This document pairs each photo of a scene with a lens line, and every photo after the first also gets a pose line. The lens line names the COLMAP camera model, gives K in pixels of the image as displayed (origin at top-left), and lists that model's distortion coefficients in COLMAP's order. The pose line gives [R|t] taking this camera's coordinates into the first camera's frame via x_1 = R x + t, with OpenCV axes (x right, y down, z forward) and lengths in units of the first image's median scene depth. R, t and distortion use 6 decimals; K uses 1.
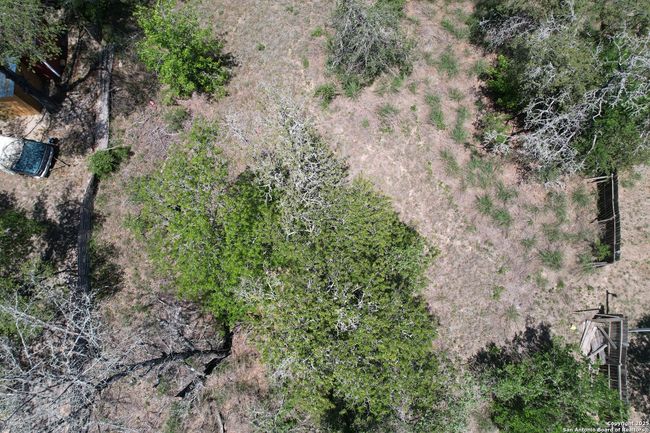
lens RADIAL K [[415.9, 0, 325.8], [0, 415.9, 216.7], [0, 0, 1]] dist [-0.084253, 0.076061]
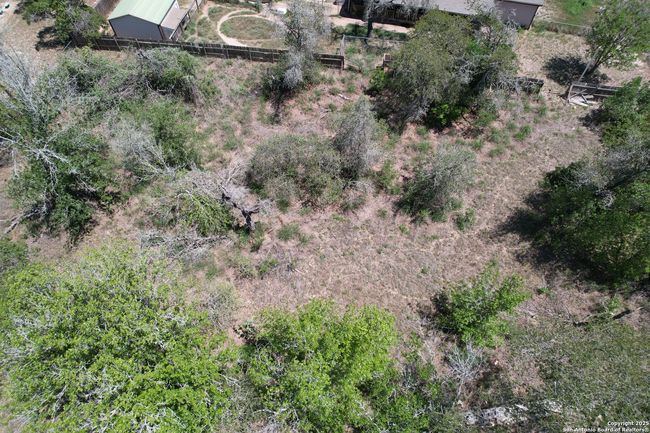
lens RADIAL K [[415.9, 0, 325.8], [0, 415.9, 216.7], [0, 0, 1]] dist [-0.084253, 0.076061]
pose [[-0.014157, -0.840996, 0.540855, -0.692400], [0.960467, 0.138969, 0.241229, -1.039608], [-0.278035, 0.522889, 0.805782, 0.071806]]
